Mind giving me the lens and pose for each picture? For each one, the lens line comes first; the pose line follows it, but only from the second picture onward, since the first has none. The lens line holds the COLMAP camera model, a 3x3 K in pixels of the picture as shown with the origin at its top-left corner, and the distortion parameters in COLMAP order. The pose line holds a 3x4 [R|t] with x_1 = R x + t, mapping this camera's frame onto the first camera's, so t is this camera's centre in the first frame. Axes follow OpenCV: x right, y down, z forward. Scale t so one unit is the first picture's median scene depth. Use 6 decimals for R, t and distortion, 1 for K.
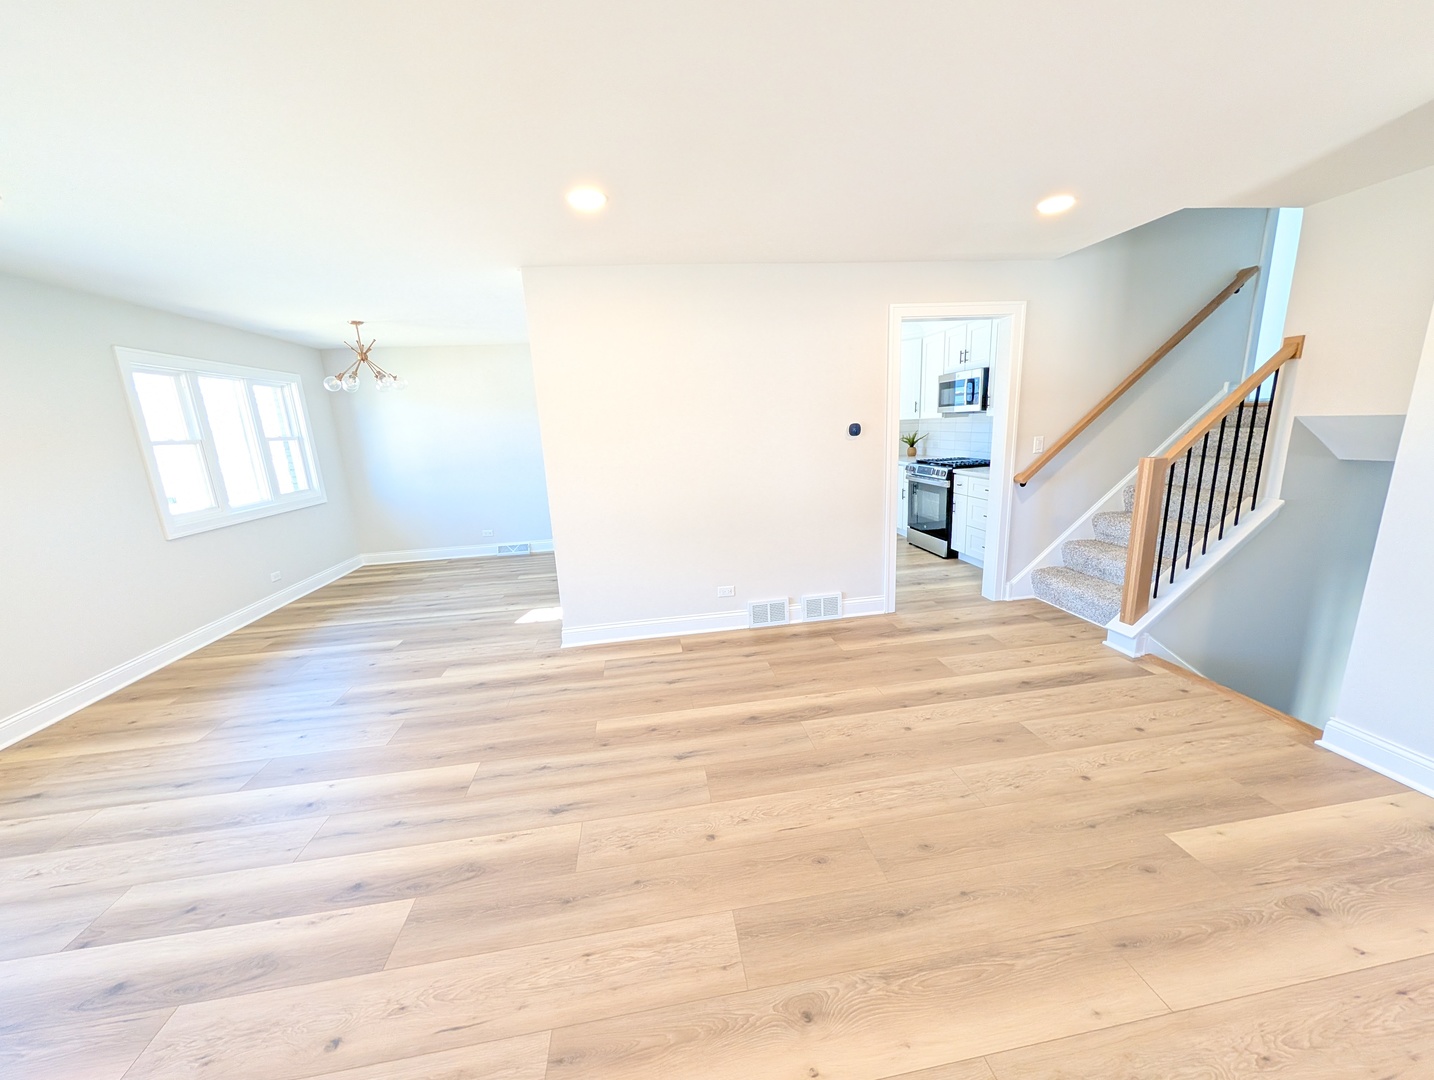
lens RADIAL K [[516.0, 0, 715.4], [0, 516.0, 541.0], [0, 0, 1]] dist [-0.006092, 0.000861]
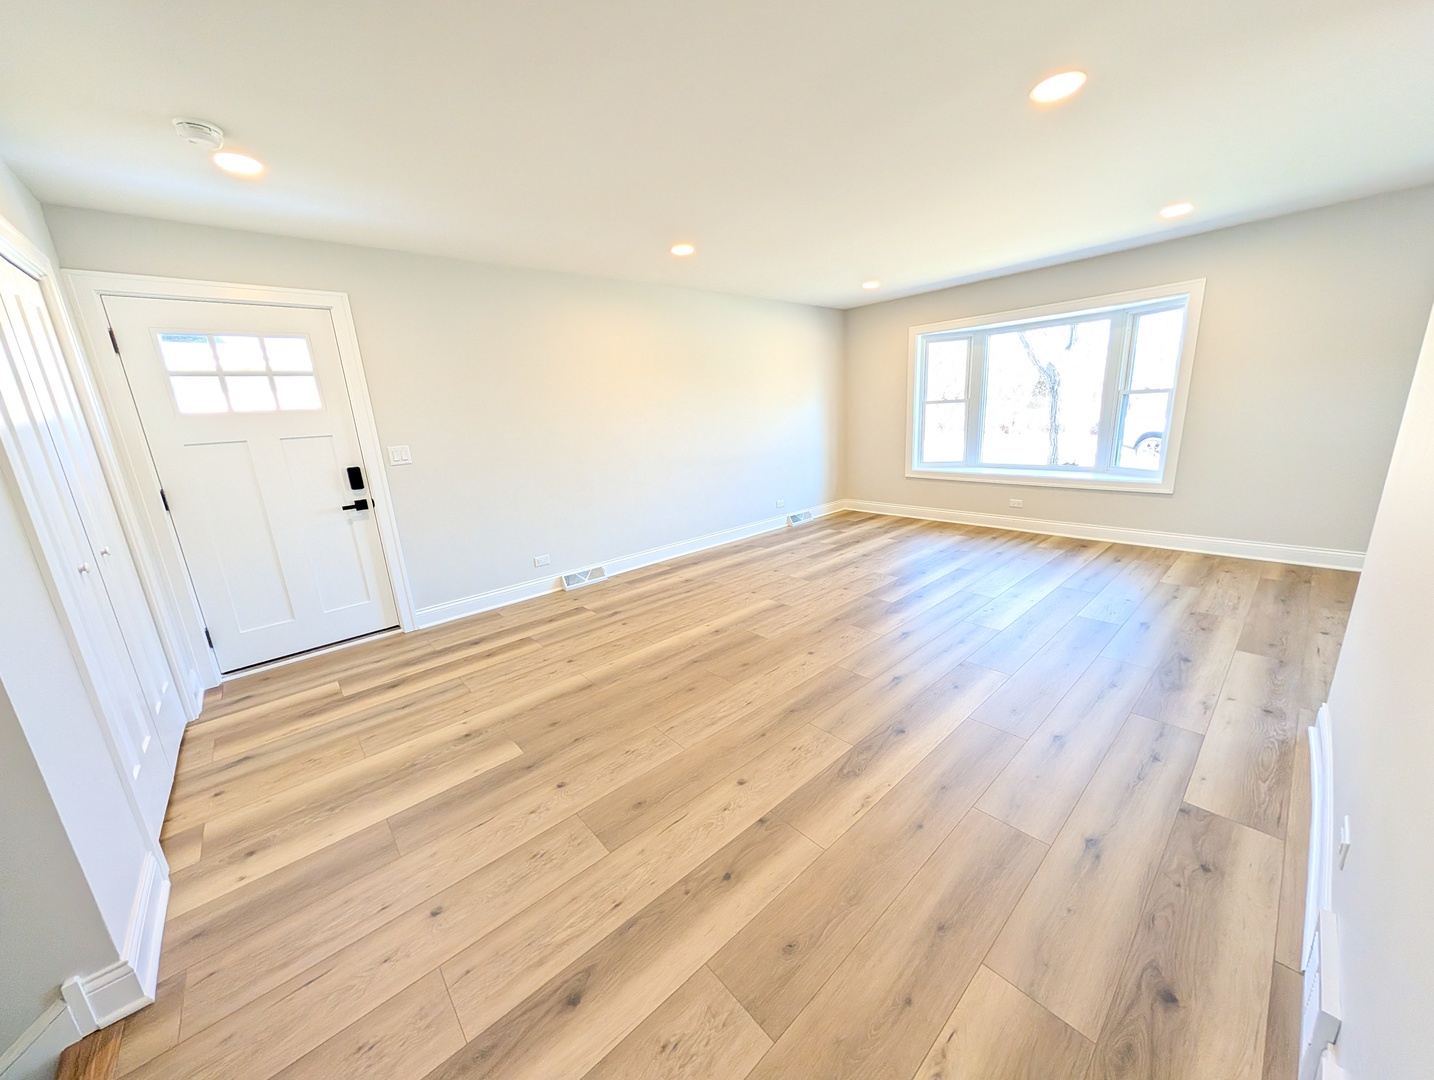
lens RADIAL K [[516.0, 0, 712.1], [0, 516.0, 539.3], [0, 0, 1]] dist [-0.006092, 0.000861]
pose [[-0.834300, 0.225228, -0.503206, 0.730947], [-0.025435, 0.896048, 0.443229, -0.322395], [0.550724, 0.382585, -0.741844, 1.431359]]
